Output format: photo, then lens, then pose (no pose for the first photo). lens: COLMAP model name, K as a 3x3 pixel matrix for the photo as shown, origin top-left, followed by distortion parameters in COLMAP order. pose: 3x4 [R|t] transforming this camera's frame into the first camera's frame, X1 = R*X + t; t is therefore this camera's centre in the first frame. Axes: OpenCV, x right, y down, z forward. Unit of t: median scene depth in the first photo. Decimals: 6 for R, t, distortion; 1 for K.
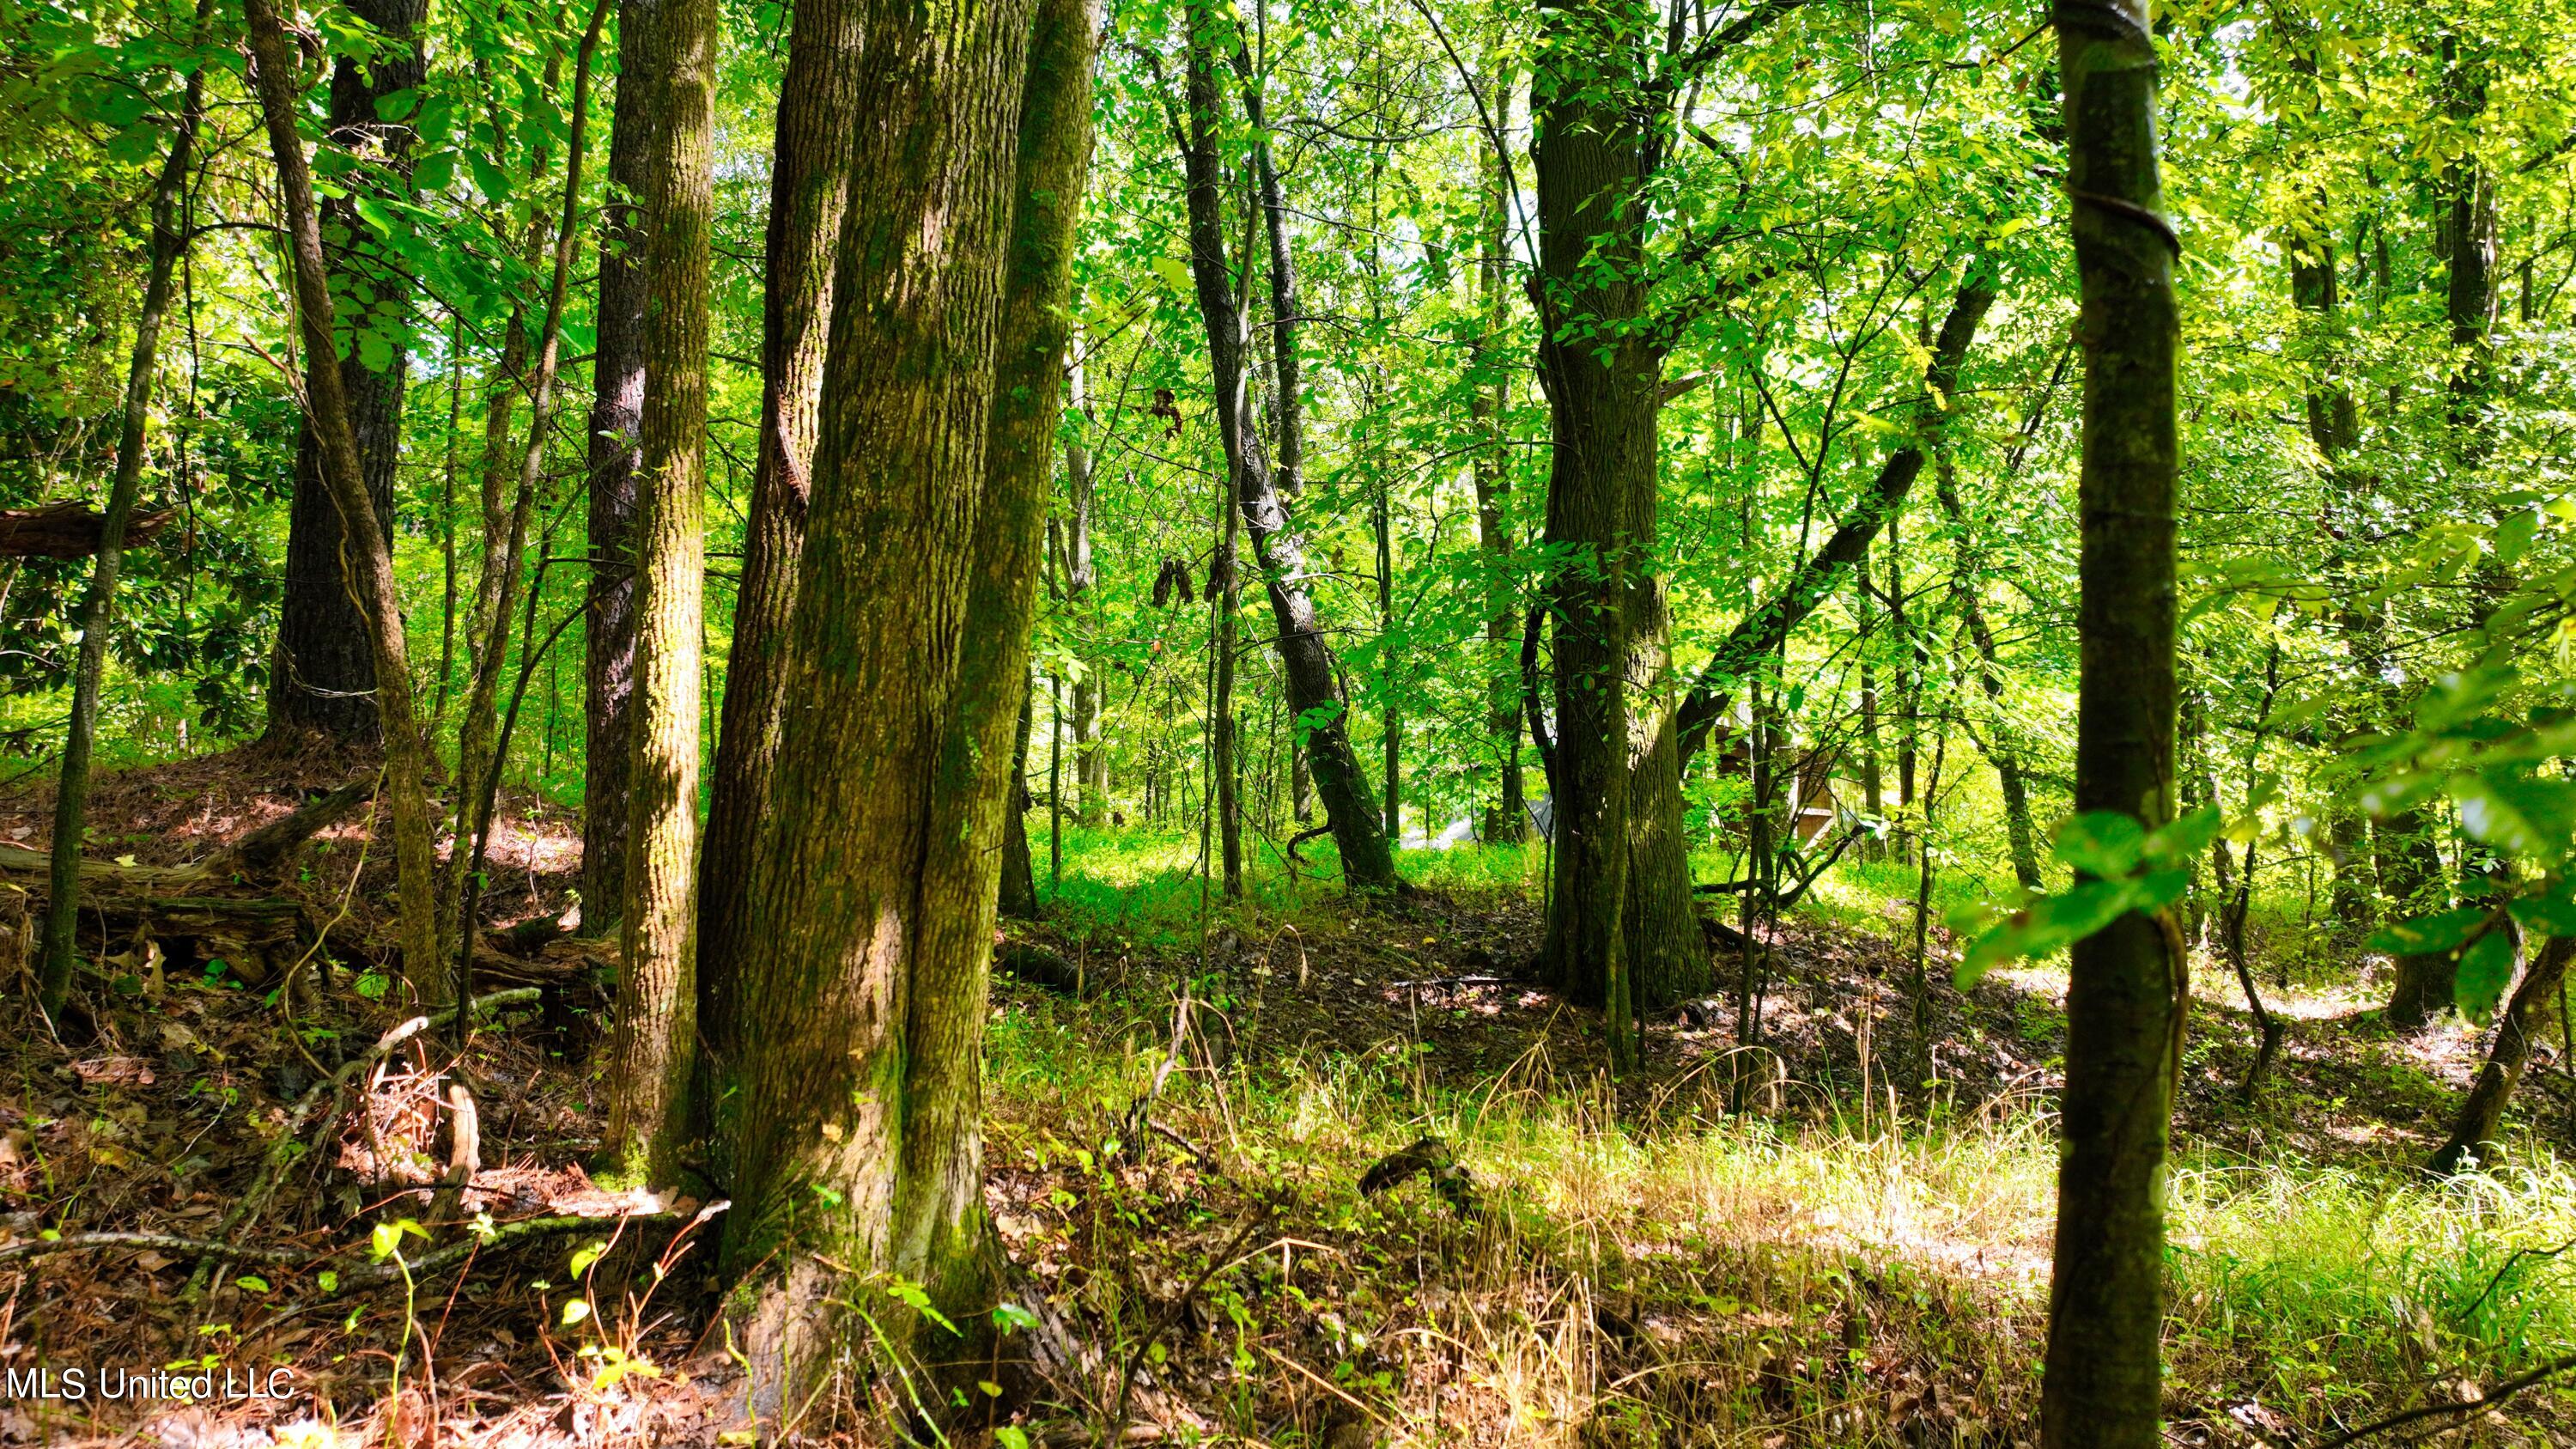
lens RADIAL K [[1809.9, 0, 1286.2], [0, 1809.9, 724.0], [0, 0, 1]] dist [0.000277, 0.016887]
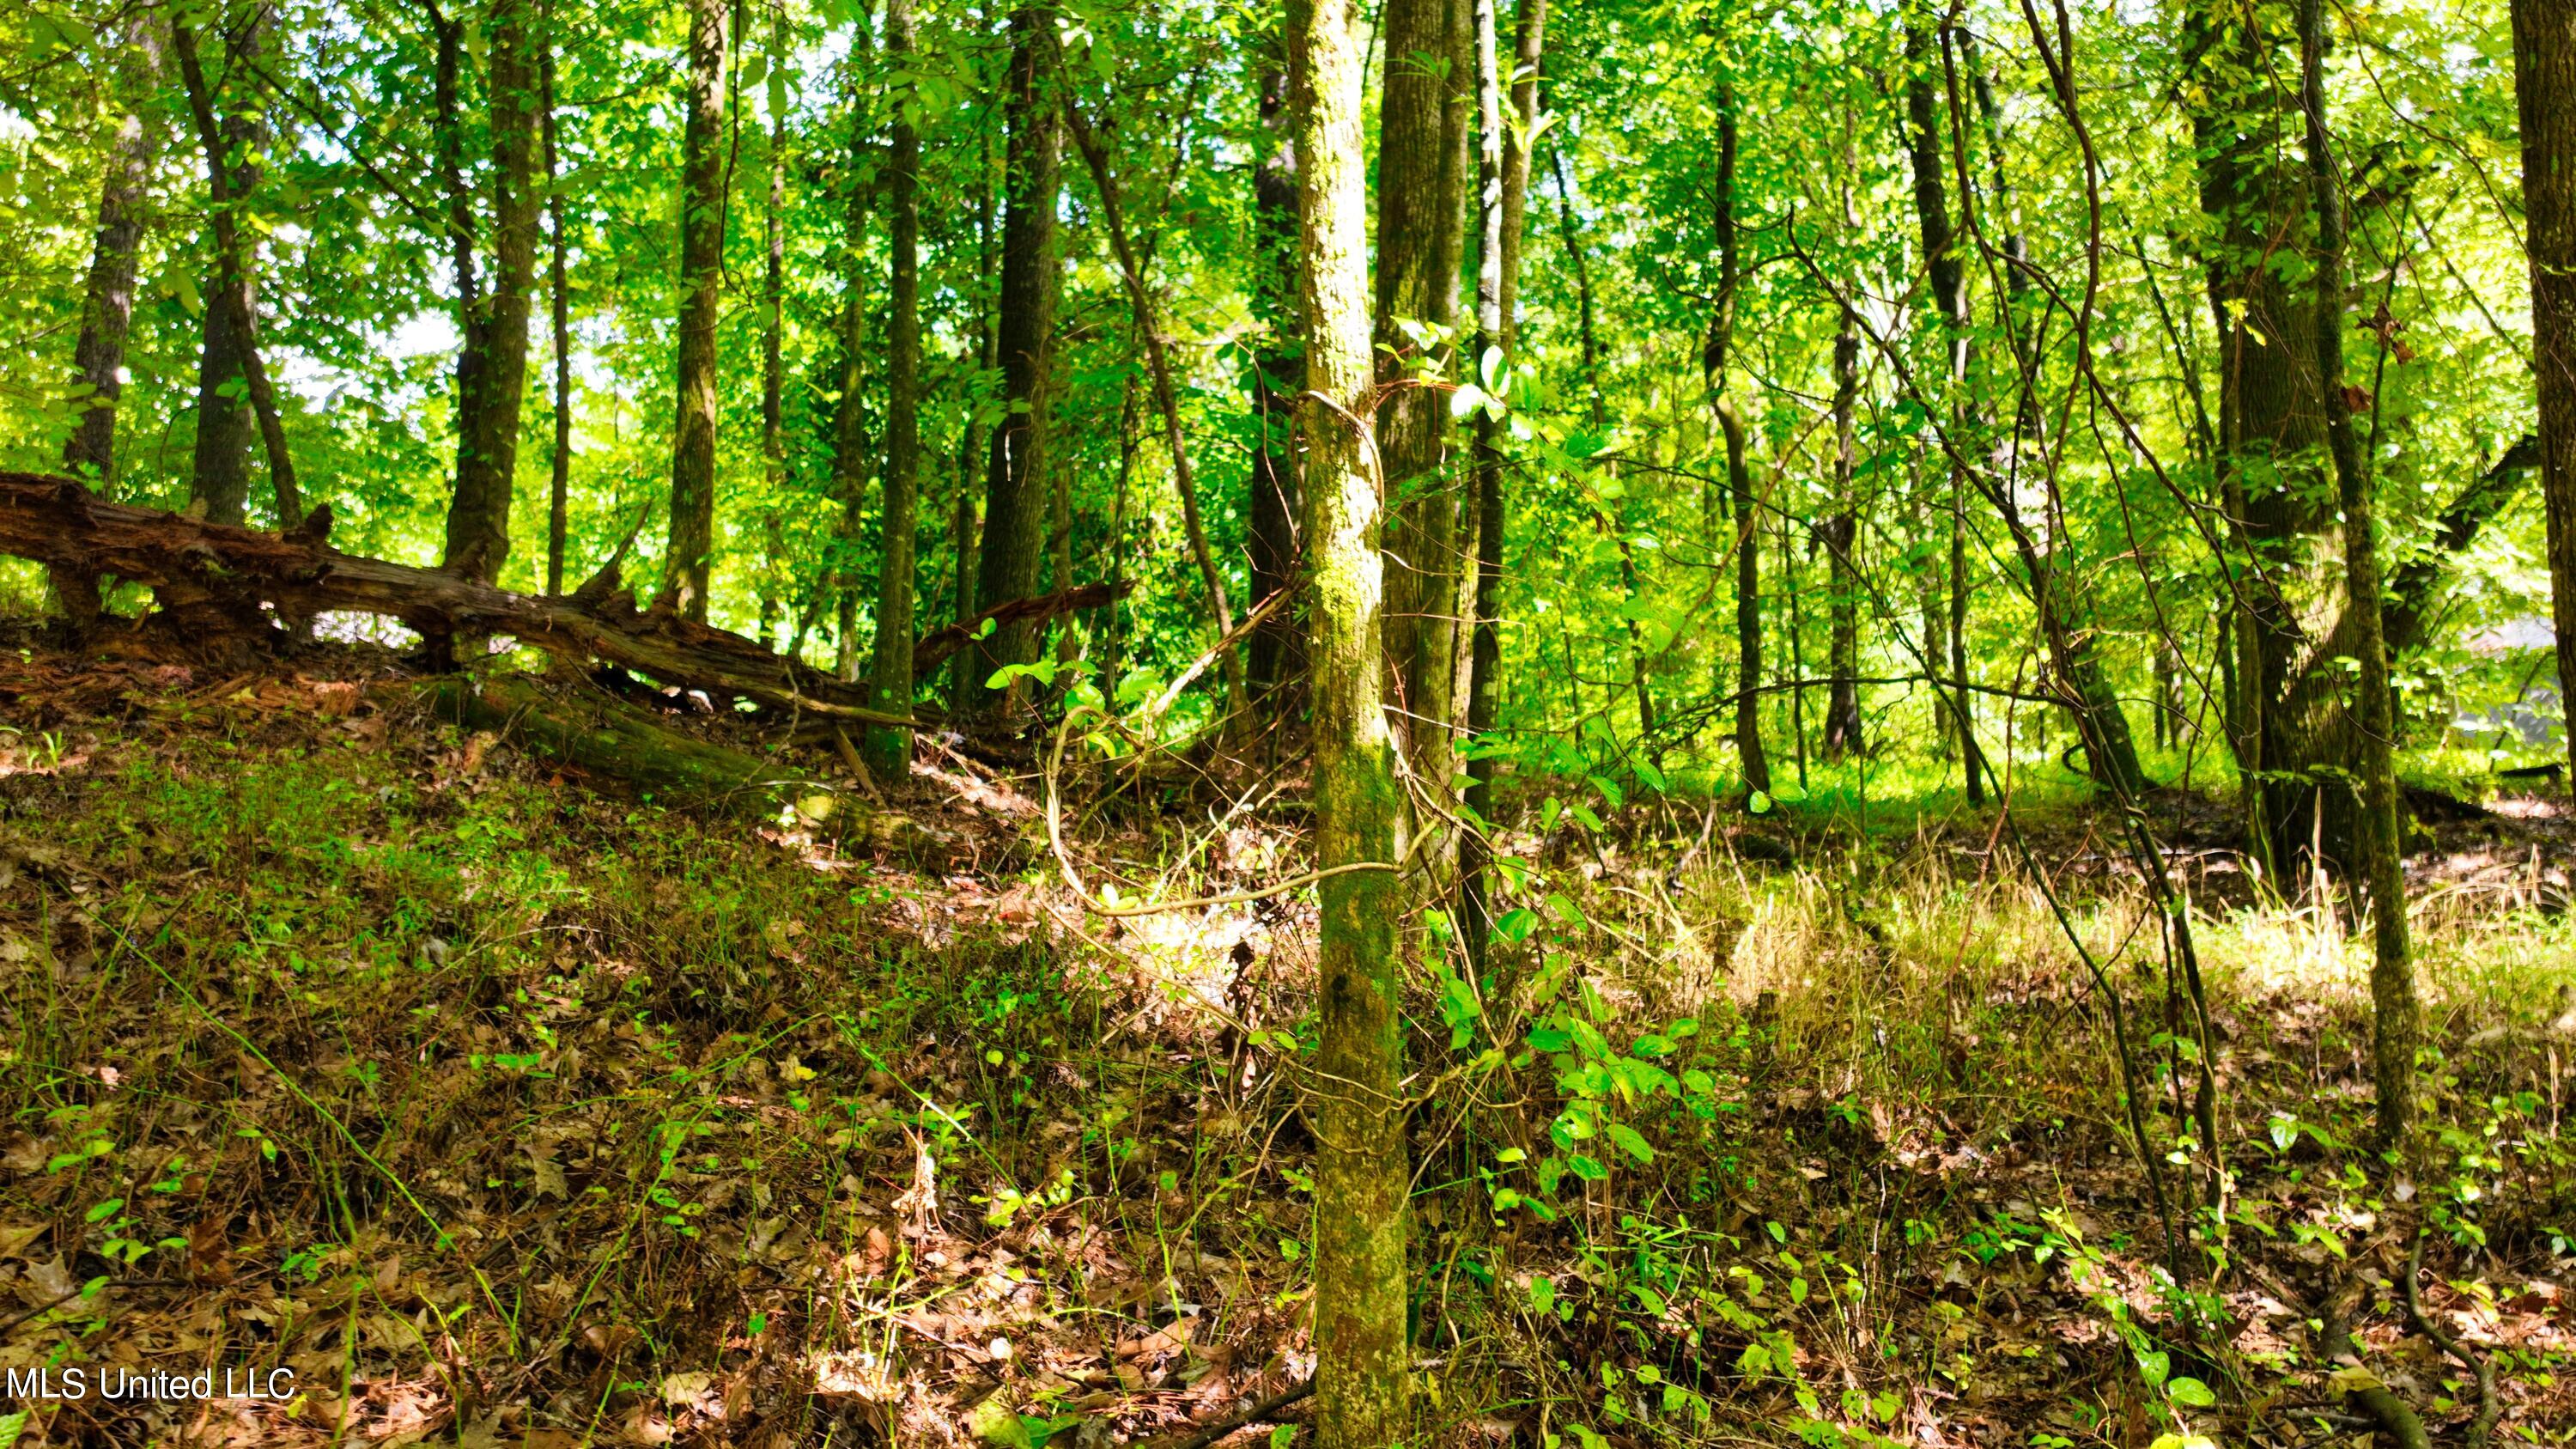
lens RADIAL K [[1809.9, 0, 1287.9], [0, 1809.9, 735.5], [0, 0, 1]] dist [0.000277, 0.016887]
pose [[0.865093, -0.074533, -0.496043, 0.221251], [0.080764, 0.996693, -0.008908, 0.037858], [0.495067, -0.032356, 0.868252, -0.289802]]
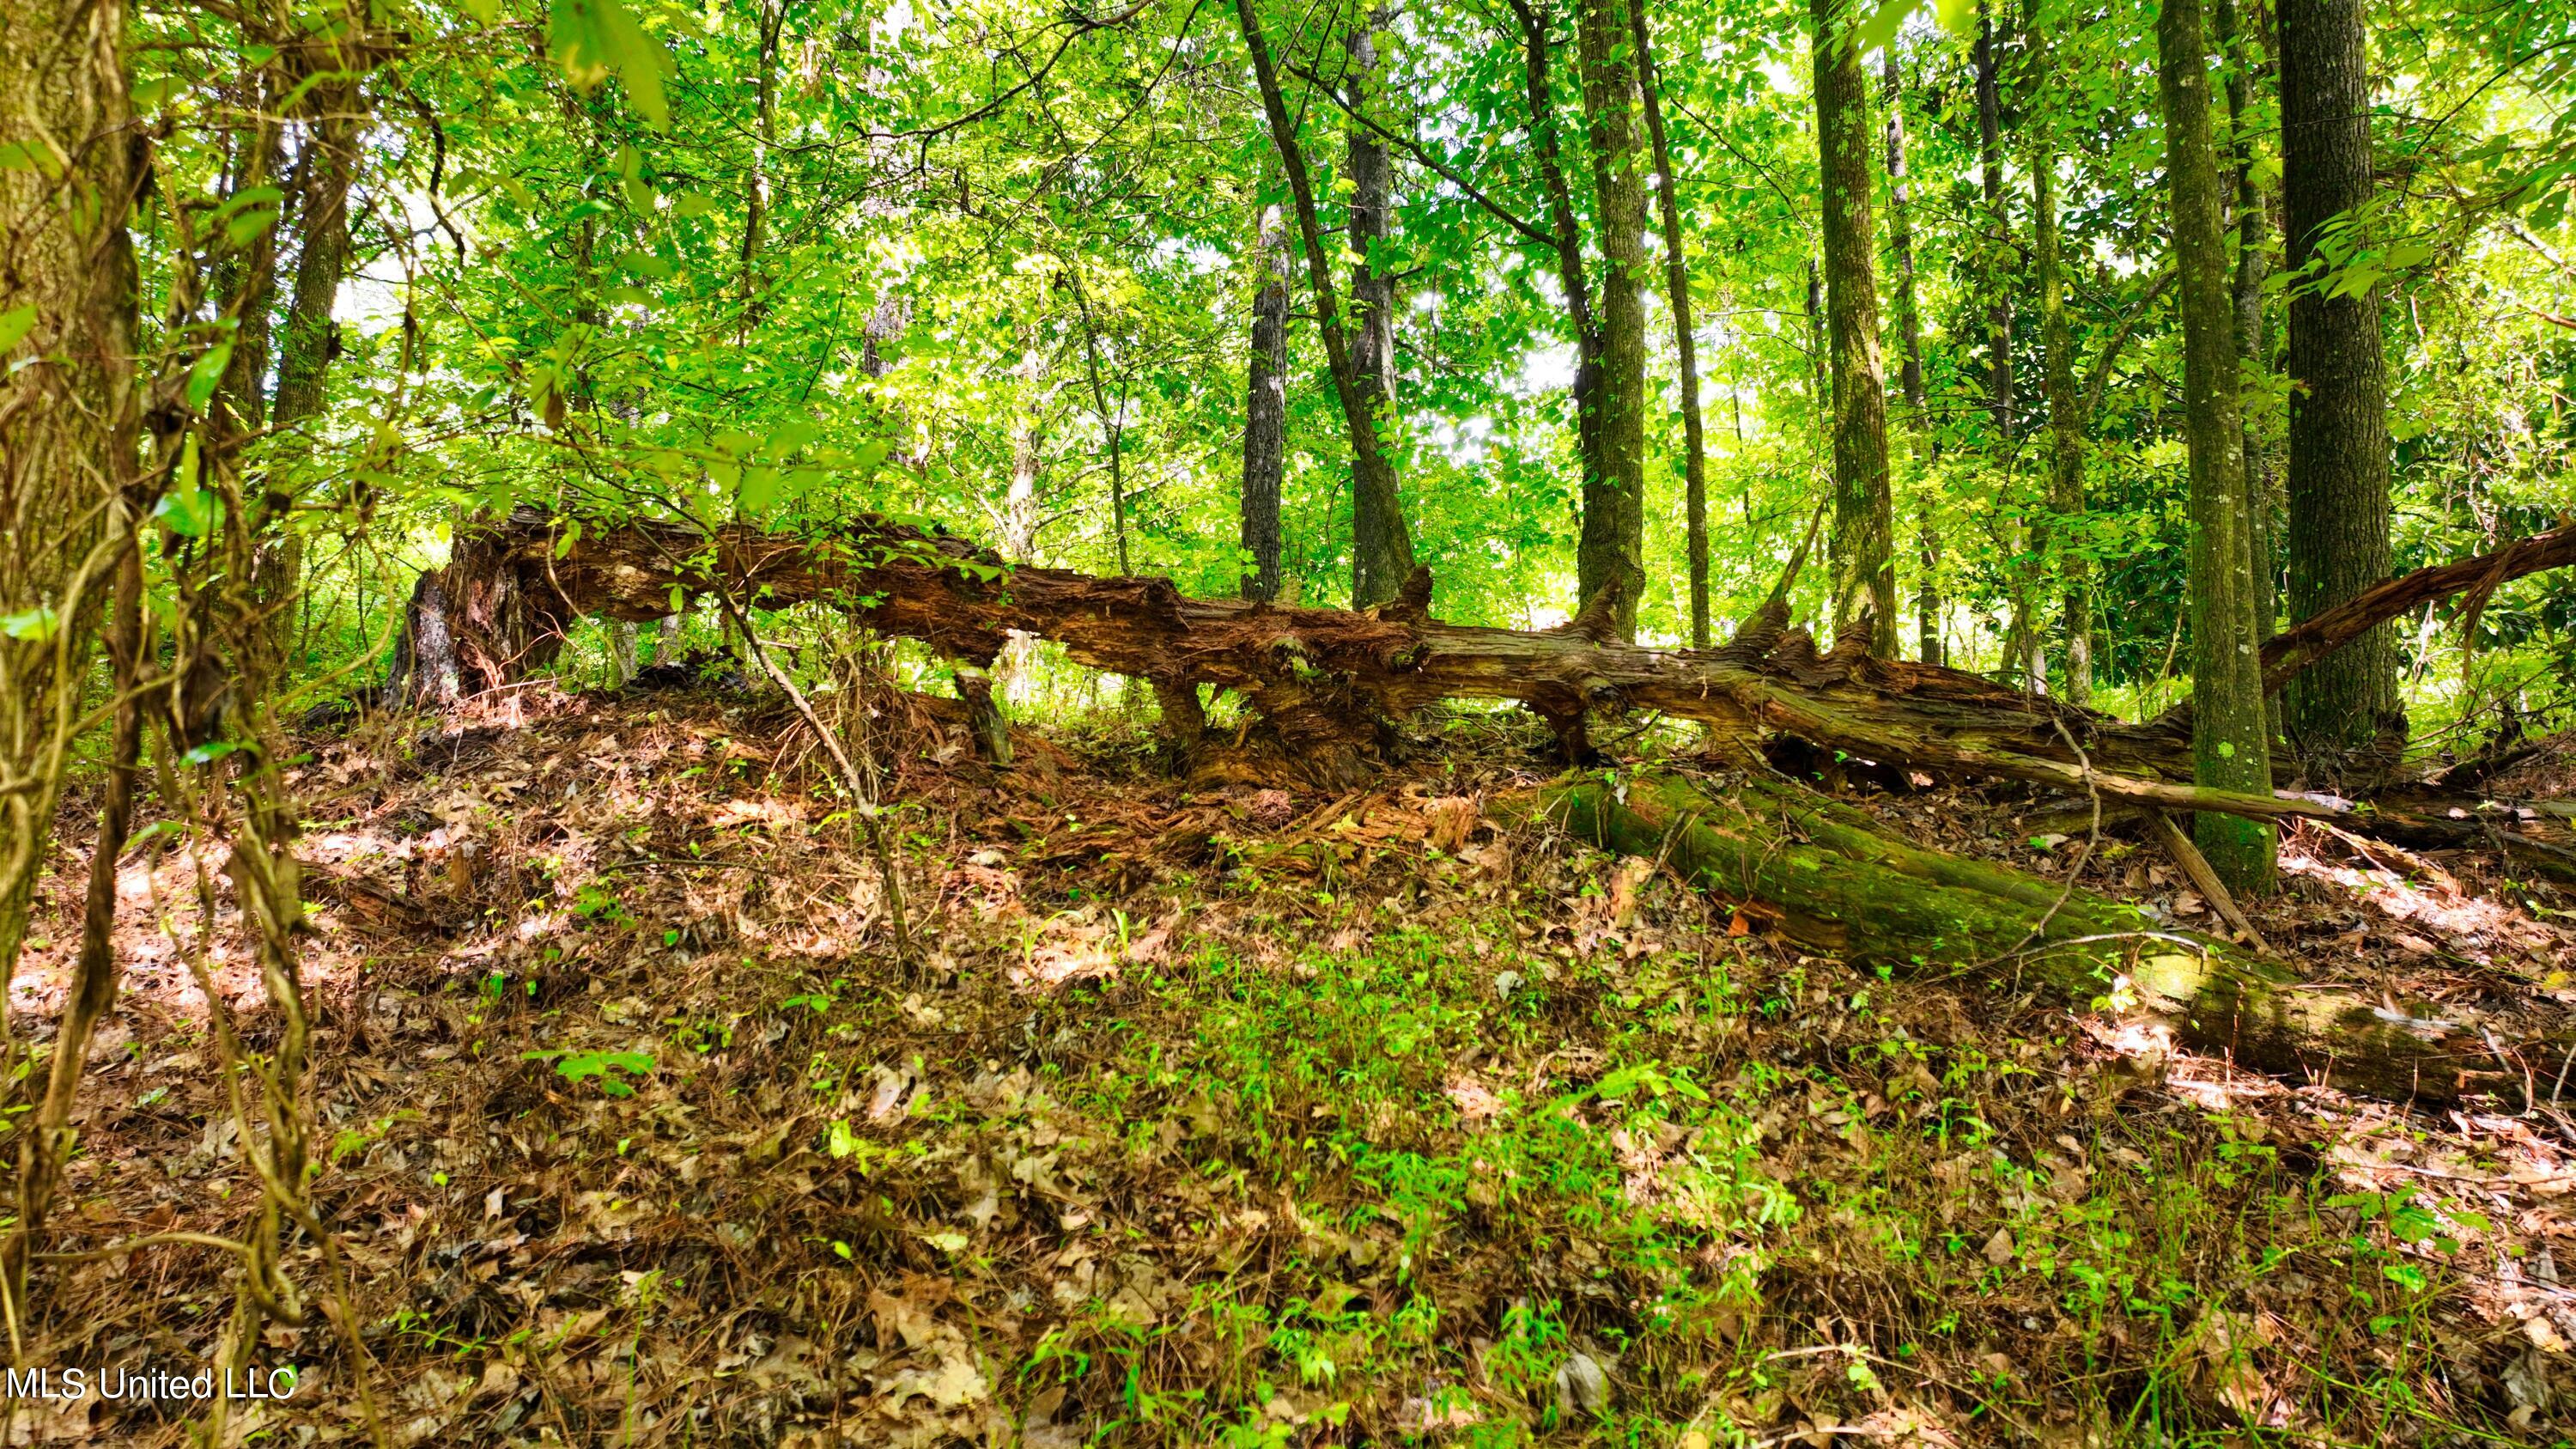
lens RADIAL K [[1809.9, 0, 1293.2], [0, 1809.9, 718.5], [0, 0, 1]] dist [0.000277, 0.016887]
pose [[0.420640, -0.133772, -0.897311, 0.024022], [0.139894, 0.986804, -0.081534, -0.003527], [0.896377, -0.091232, 0.433803, -0.137078]]
